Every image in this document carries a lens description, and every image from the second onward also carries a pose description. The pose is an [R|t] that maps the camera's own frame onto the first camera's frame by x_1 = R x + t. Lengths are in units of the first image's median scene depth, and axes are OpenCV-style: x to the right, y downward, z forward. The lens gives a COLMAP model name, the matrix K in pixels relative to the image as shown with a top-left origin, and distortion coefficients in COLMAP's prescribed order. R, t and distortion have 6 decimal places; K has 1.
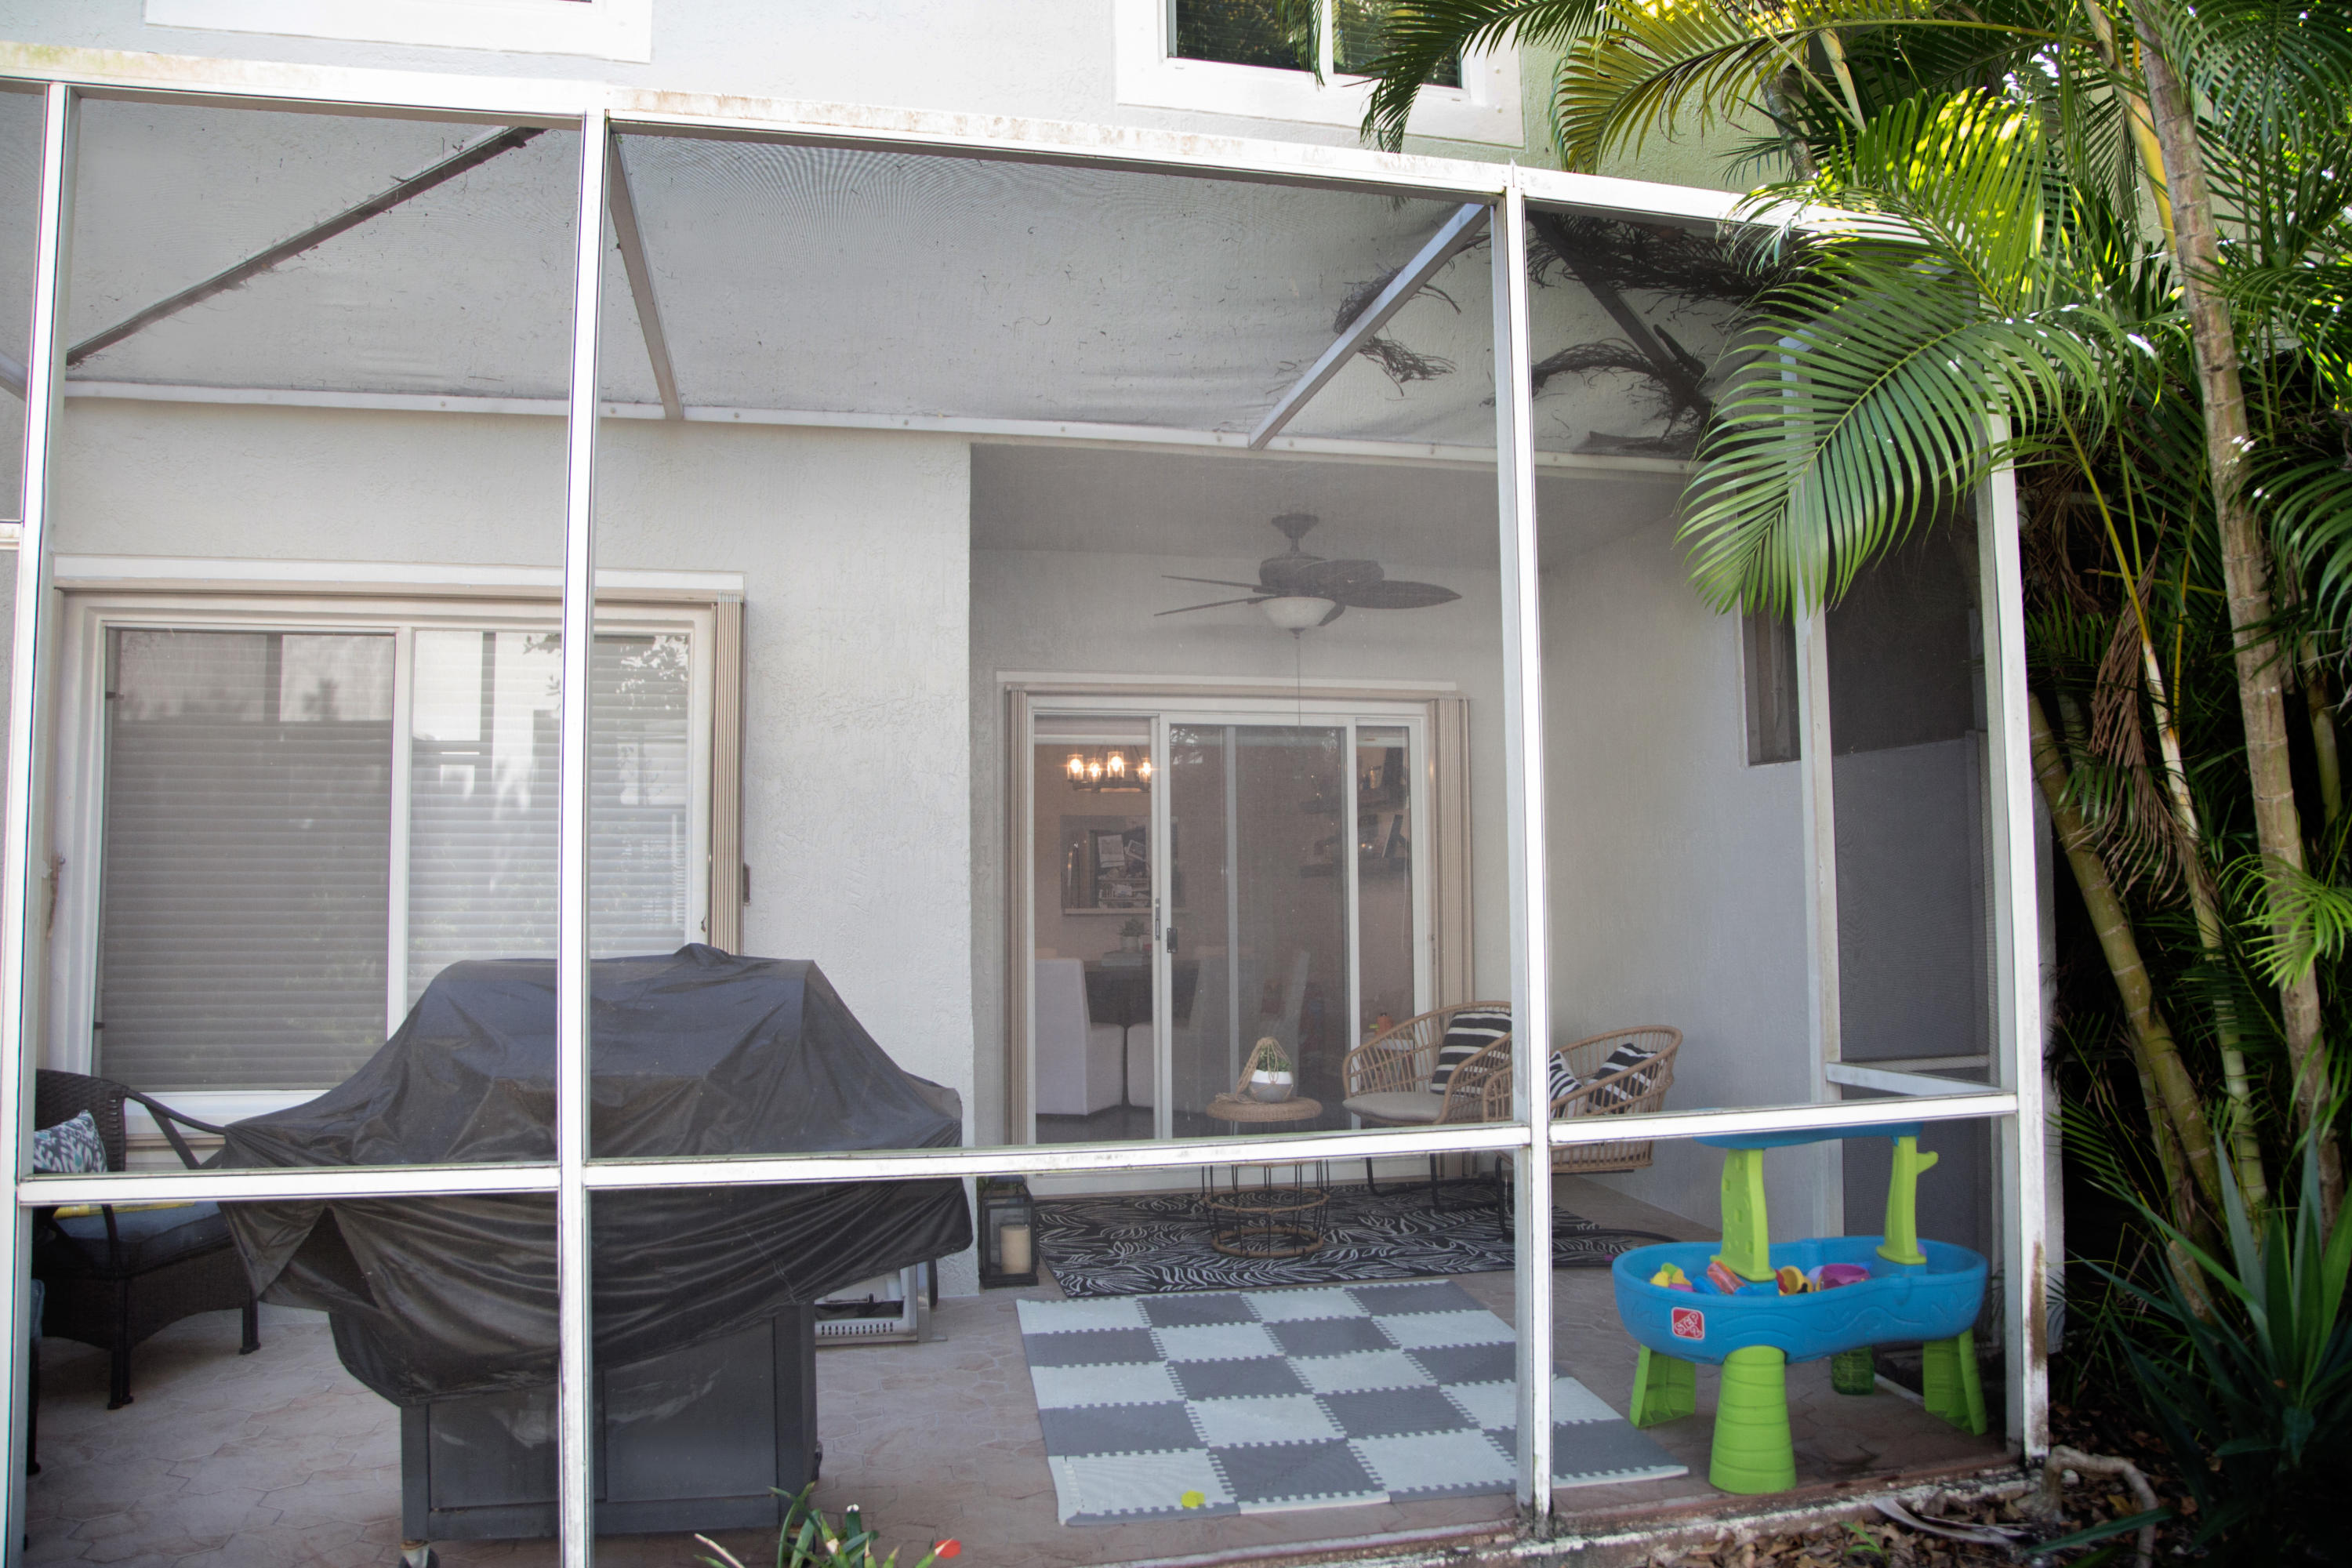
lens RADIAL K [[1629.0, 0, 1232.3], [0, 1629.0, 785.8], [0, 0, 1]] dist [-0.132449, 0.064393]
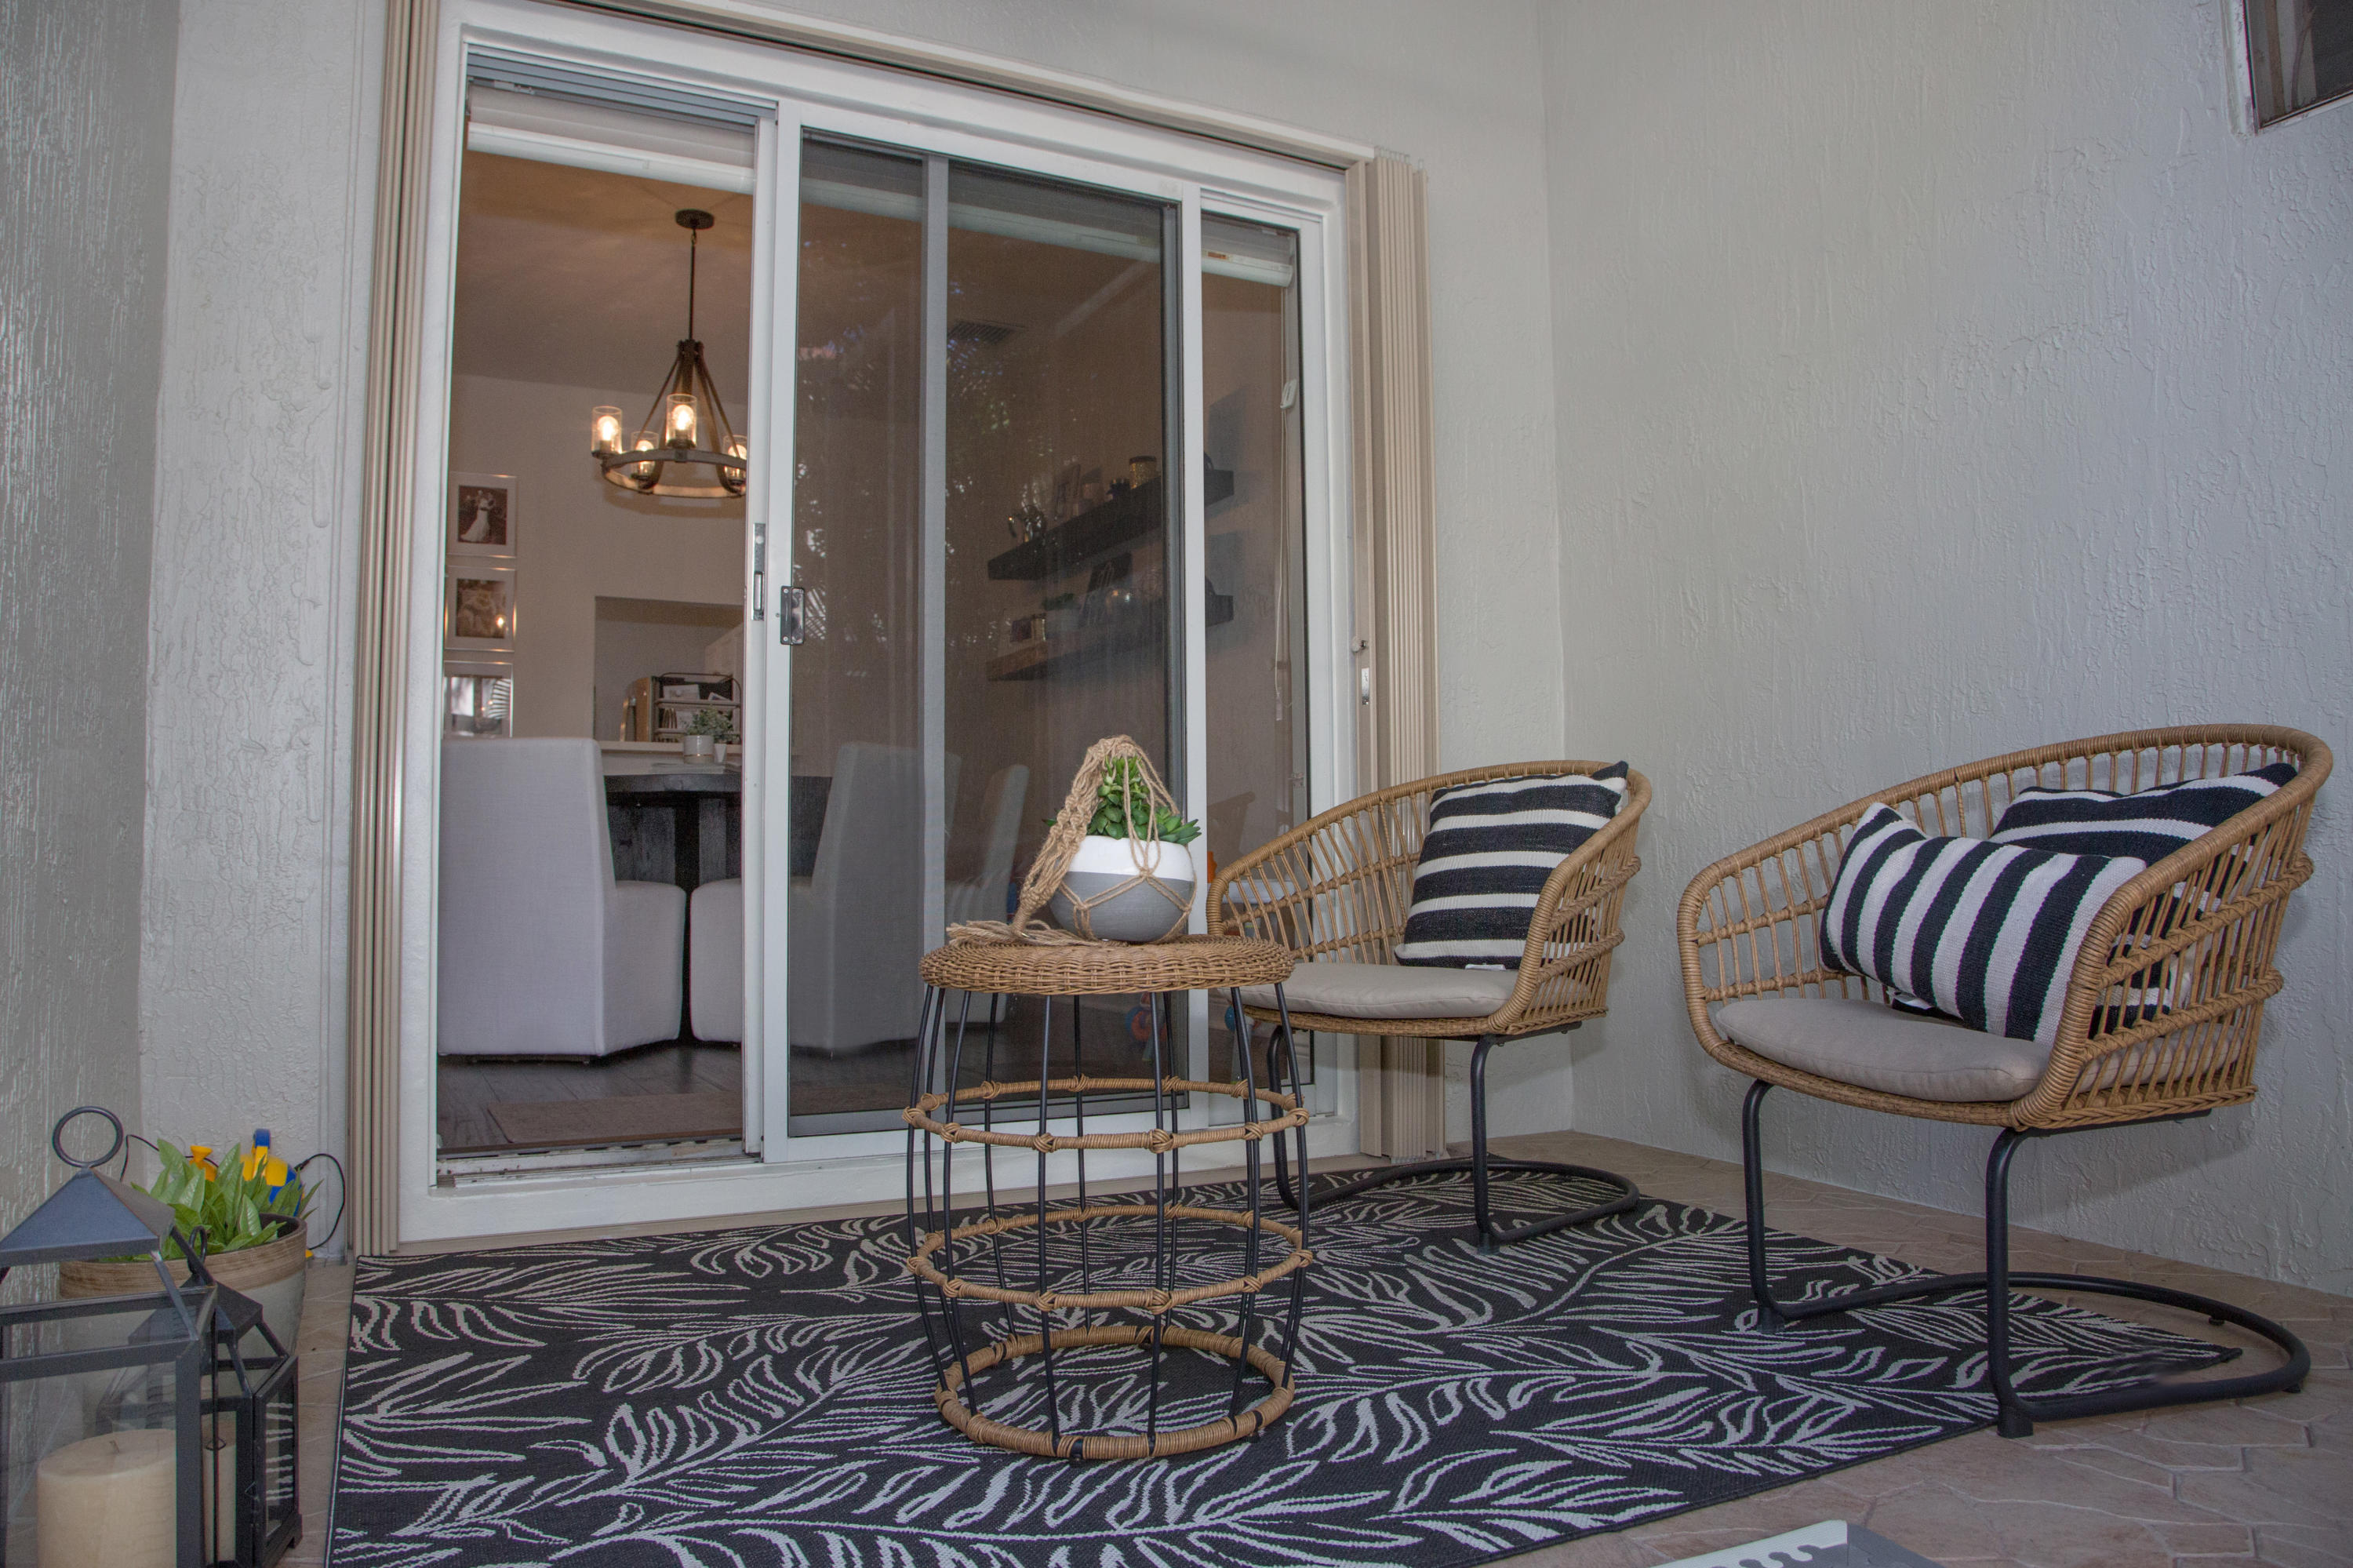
lens RADIAL K [[1545.8, 0, 1176.5], [0, 1545.8, 784.0], [0, 0, 1]] dist [-0.135228, 0.055288]
pose [[0.973785, 0.013651, 0.227062, -0.029543], [-0.014525, 0.999892, 0.002177, 0.137086], [-0.227008, -0.005418, 0.973878, 0.592625]]
